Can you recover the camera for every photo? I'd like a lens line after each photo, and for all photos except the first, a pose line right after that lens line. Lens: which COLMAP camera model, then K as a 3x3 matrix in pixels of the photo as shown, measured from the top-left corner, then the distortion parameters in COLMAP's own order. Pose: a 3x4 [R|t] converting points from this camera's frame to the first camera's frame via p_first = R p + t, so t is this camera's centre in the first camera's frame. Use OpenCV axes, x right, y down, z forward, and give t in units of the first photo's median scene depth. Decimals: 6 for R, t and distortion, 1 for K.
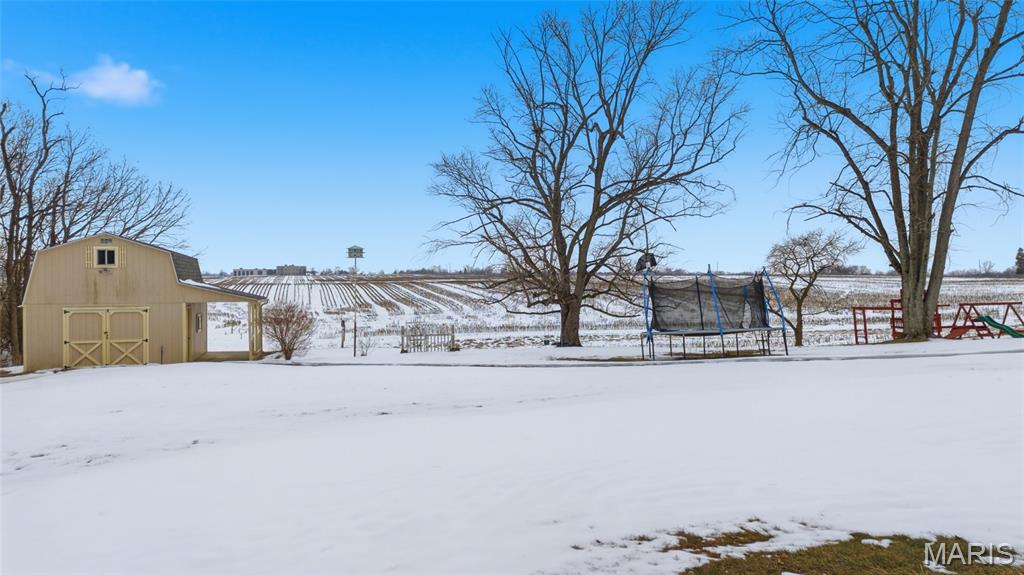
lens RADIAL K [[719.7, 0, 512.0], [0, 719.7, 287.5], [0, 0, 1]] dist [0.083951, -0.080087]
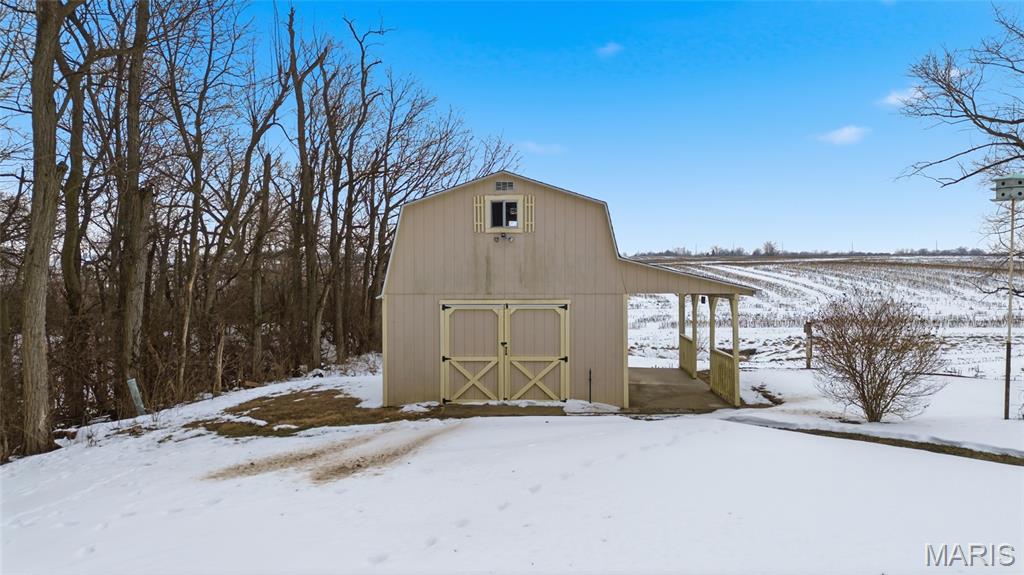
lens RADIAL K [[720.7, 0, 509.1], [0, 720.7, 280.6], [0, 0, 1]] dist [0.097036, -0.080702]
pose [[0.946523, 0.006592, -0.322569, -0.364417], [-0.001986, 0.999891, 0.014606, 0.002998], [0.322631, -0.013184, 0.946433, 0.458088]]
